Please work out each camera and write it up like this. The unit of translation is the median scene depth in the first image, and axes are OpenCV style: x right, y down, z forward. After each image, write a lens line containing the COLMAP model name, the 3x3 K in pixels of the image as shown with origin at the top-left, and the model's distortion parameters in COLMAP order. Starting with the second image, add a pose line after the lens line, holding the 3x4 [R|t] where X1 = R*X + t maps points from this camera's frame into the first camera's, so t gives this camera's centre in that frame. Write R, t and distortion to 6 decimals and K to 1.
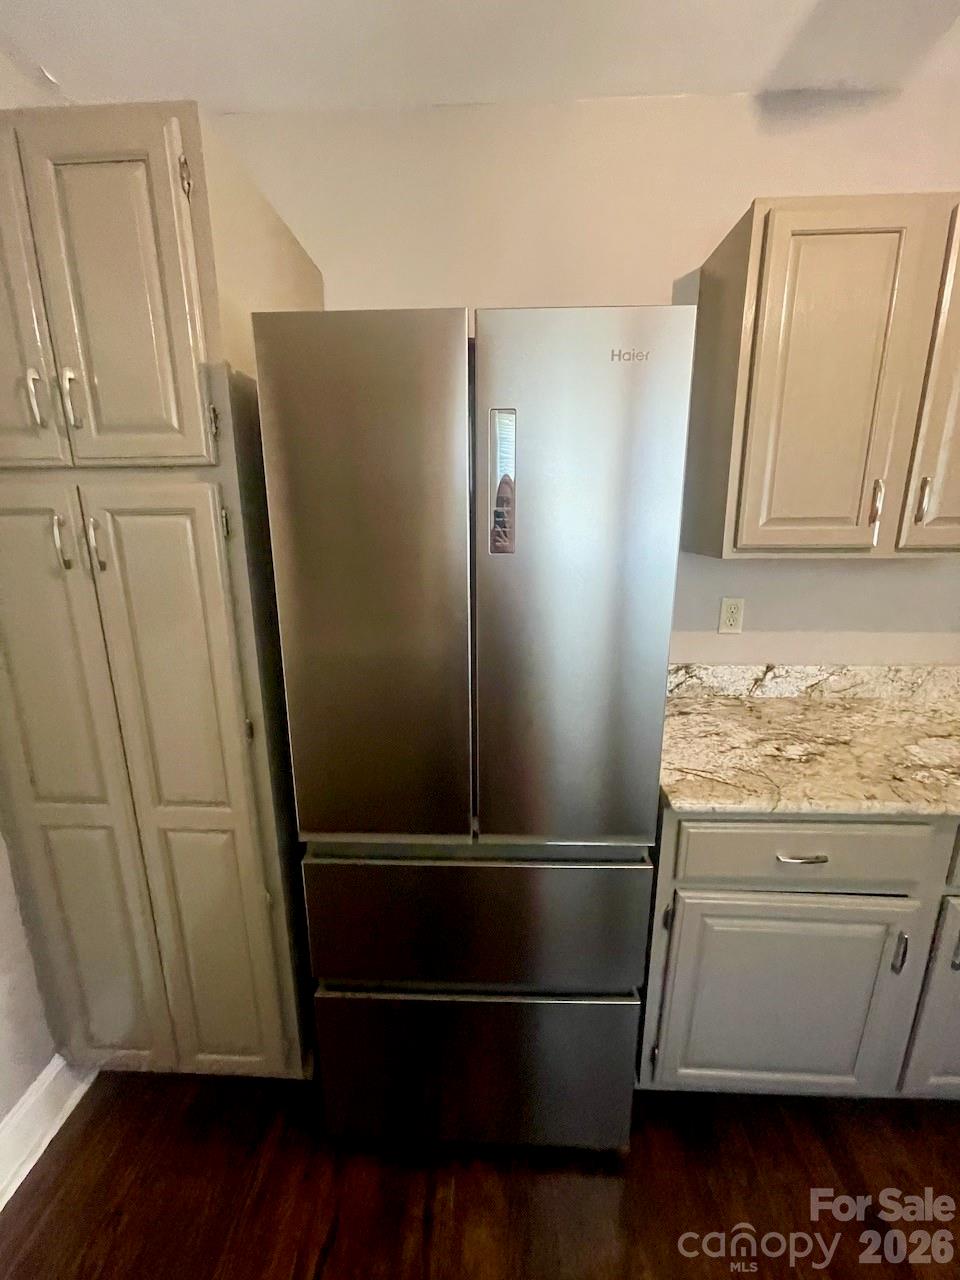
lens RADIAL K [[517.7, 0, 477.2], [0, 517.7, 632.7], [0, 0, 1]] dist [0.000657, 0.000419]
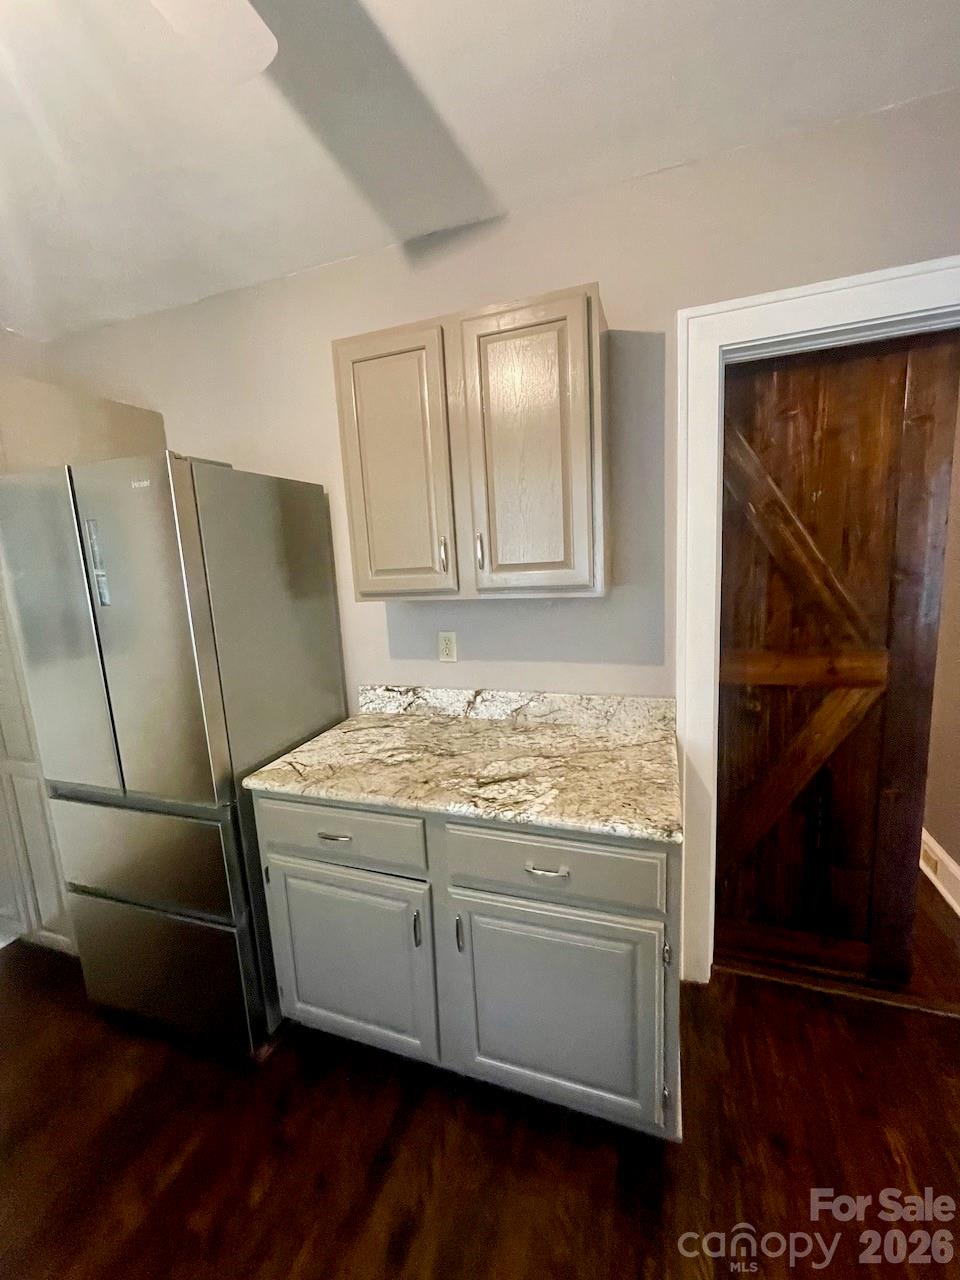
lens RADIAL K [[517.7, 0, 477.2], [0, 517.7, 632.7], [0, 0, 1]] dist [0.000657, 0.000419]
pose [[0.954170, 0.002295, -0.299255, 0.951720], [-0.018109, 0.998581, -0.050083, -0.007062], [0.298715, 0.053207, 0.952858, -0.104541]]
